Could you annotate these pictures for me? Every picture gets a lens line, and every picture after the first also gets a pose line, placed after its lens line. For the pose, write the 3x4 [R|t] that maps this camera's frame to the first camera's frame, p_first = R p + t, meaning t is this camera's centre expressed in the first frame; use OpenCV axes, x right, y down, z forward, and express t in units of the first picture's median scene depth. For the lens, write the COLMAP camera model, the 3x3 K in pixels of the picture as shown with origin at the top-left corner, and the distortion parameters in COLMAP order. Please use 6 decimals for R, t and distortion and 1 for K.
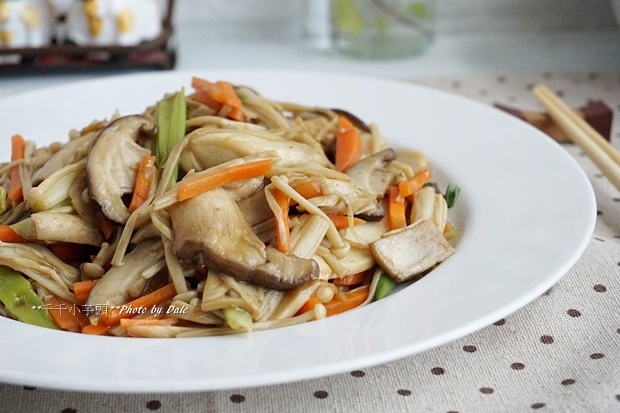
lens RADIAL K [[1246.5, 0, 310.0], [0, 1246.5, 206.5], [0, 0, 1]] dist [0.016340, 0.089700]
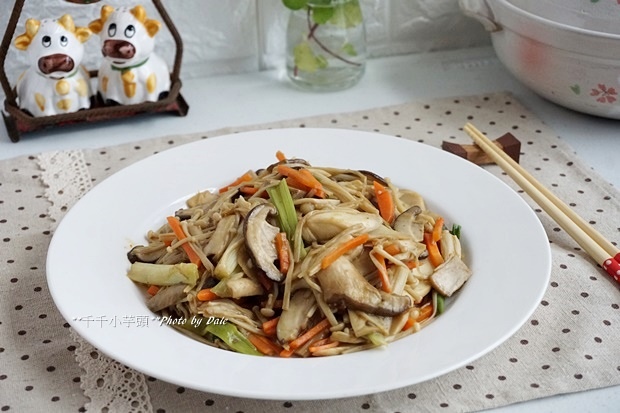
lens RADIAL K [[1246.5, 0, 310.0], [0, 1246.5, 206.5], [0, 0, 1]] dist [0.016340, 0.089700]
pose [[0.972855, -0.104176, 0.206641, -0.446455], [0.076781, 0.987668, 0.136439, -0.306707], [-0.218306, -0.116869, 0.968857, -0.579815]]
